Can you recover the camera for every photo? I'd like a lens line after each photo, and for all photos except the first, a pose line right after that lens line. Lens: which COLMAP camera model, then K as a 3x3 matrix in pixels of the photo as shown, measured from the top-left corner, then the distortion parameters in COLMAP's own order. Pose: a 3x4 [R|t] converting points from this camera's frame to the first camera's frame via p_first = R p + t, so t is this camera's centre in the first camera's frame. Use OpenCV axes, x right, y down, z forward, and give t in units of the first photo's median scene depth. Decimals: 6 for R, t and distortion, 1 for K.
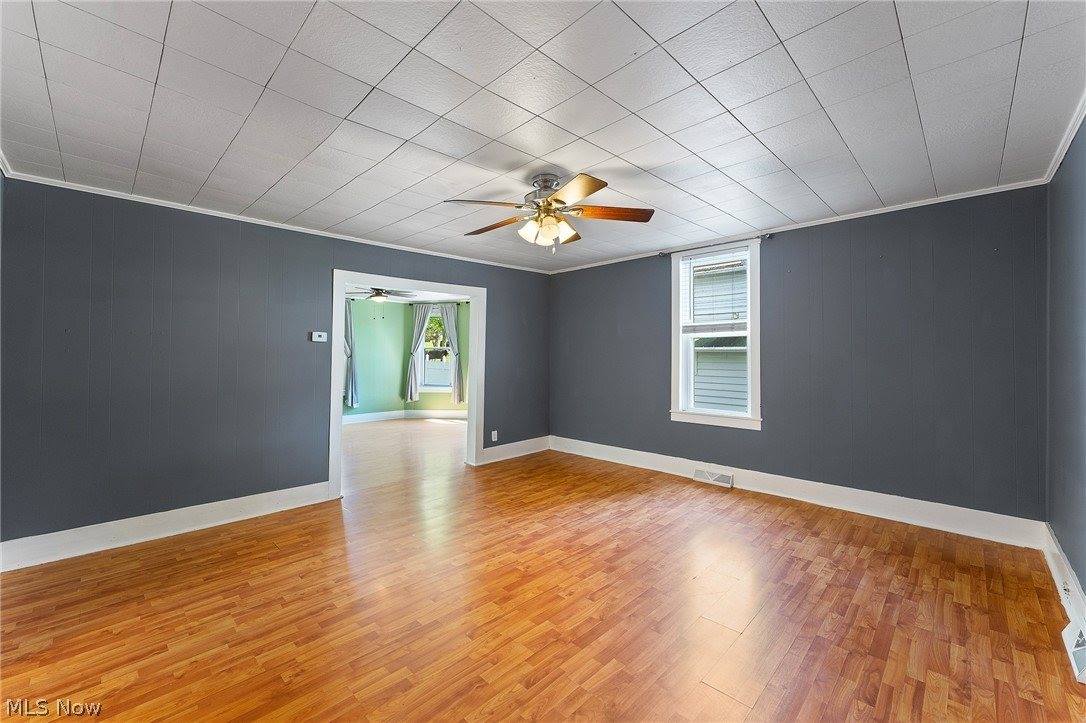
lens RADIAL K [[432.4, 0, 543.6], [0, 432.4, 357.0], [0, 0, 1]] dist [-0.007648, -0.000093]
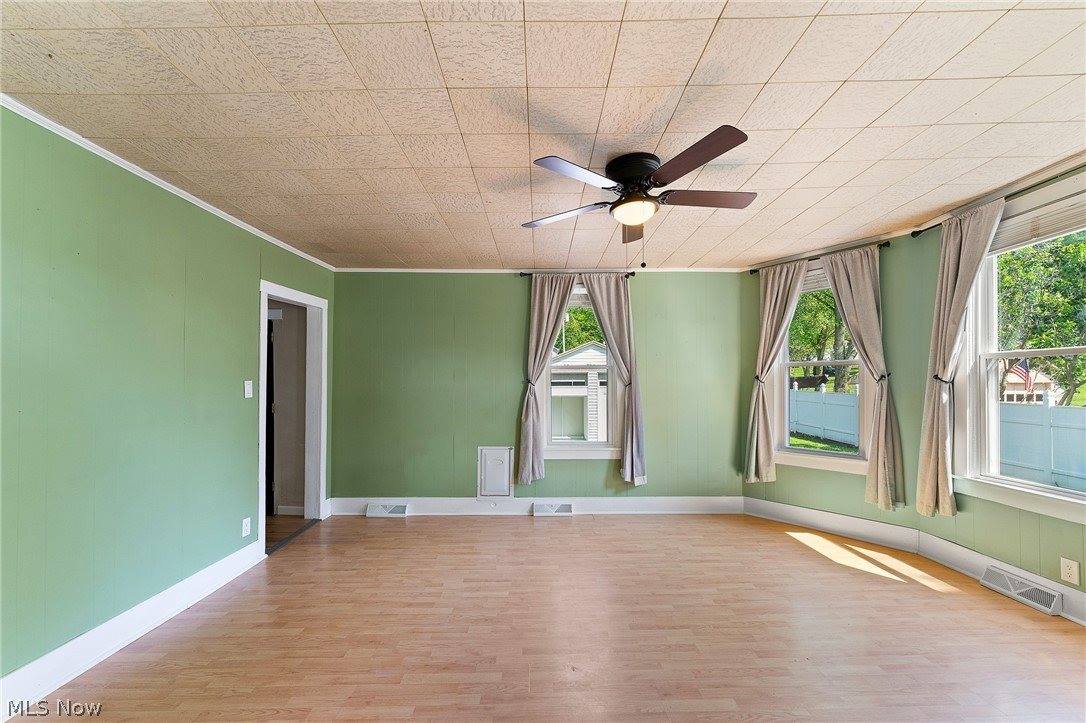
lens RADIAL K [[432.4, 0, 541.1], [0, 432.4, 380.2], [0, 0, 1]] dist [-0.007648, -0.000093]
pose [[0.699555, -0.014589, -0.714430, -0.208623], [0.004110, 0.999857, -0.016393, 0.002837], [0.714567, 0.008531, 0.699515, 0.774504]]
